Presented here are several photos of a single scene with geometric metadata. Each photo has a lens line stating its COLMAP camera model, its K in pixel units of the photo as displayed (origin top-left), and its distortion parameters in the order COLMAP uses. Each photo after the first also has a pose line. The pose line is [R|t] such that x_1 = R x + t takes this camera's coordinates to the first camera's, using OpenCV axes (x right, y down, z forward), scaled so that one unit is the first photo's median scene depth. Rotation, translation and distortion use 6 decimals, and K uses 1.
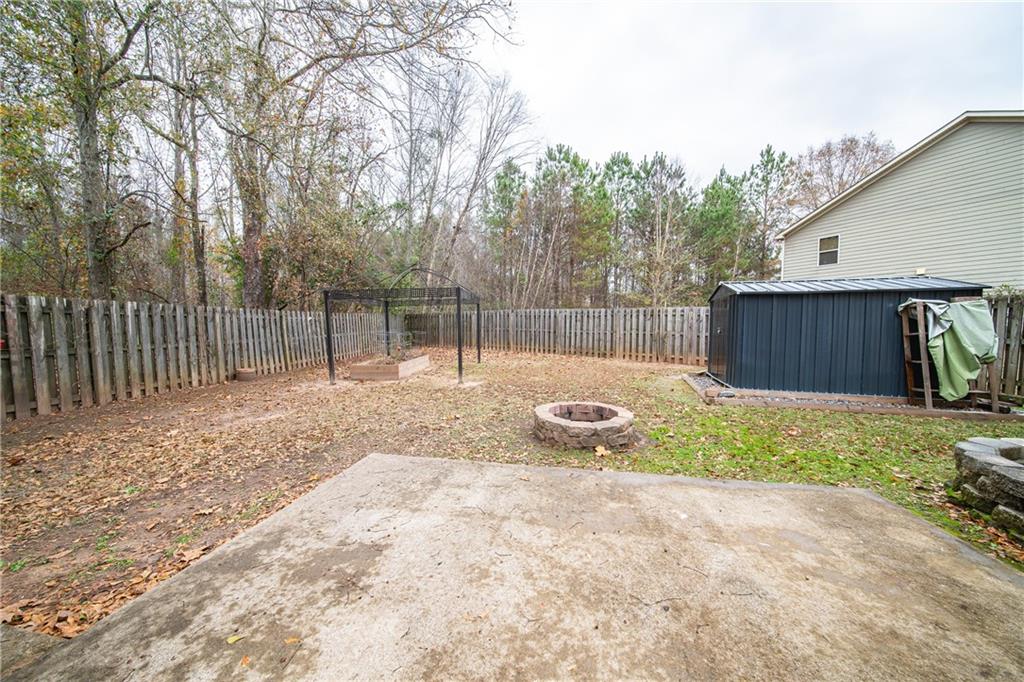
lens RADIAL K [[355.2, 0, 509.6], [0, 355.2, 342.5], [0, 0, 1]] dist [-0.001566, -0.001831]
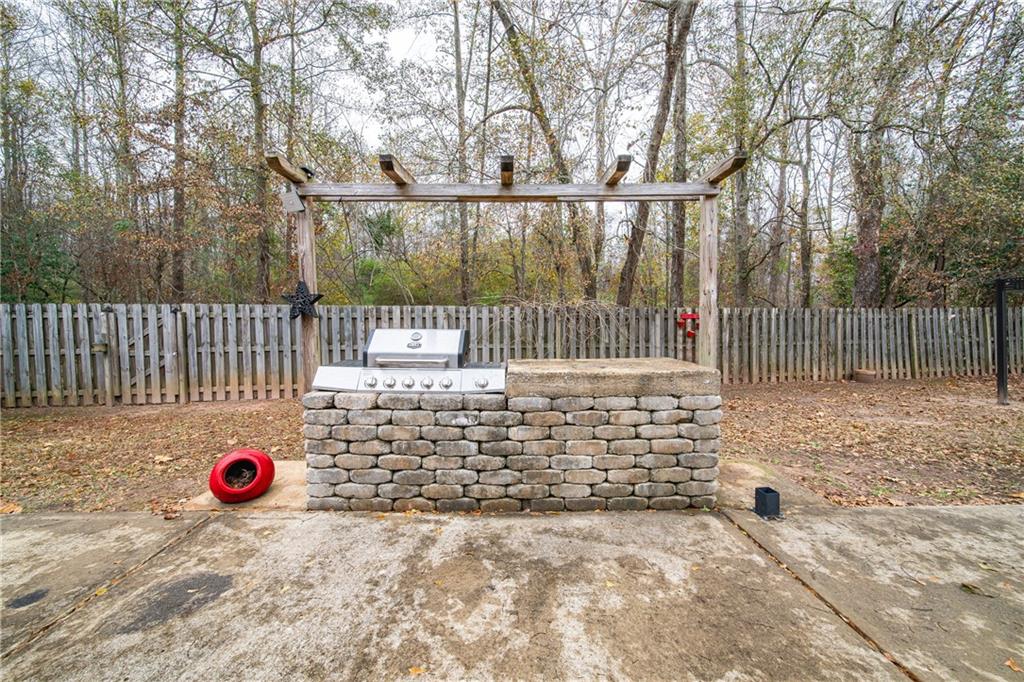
lens RADIAL K [[355.2, 0, 509.6], [0, 355.2, 342.5], [0, 0, 1]] dist [-0.001566, -0.001831]
pose [[0.192834, 0.038289, -0.980484, 0.016045], [-0.039443, 0.998733, 0.031244, 0.005834], [0.980438, 0.032649, 0.194100, -0.137710]]
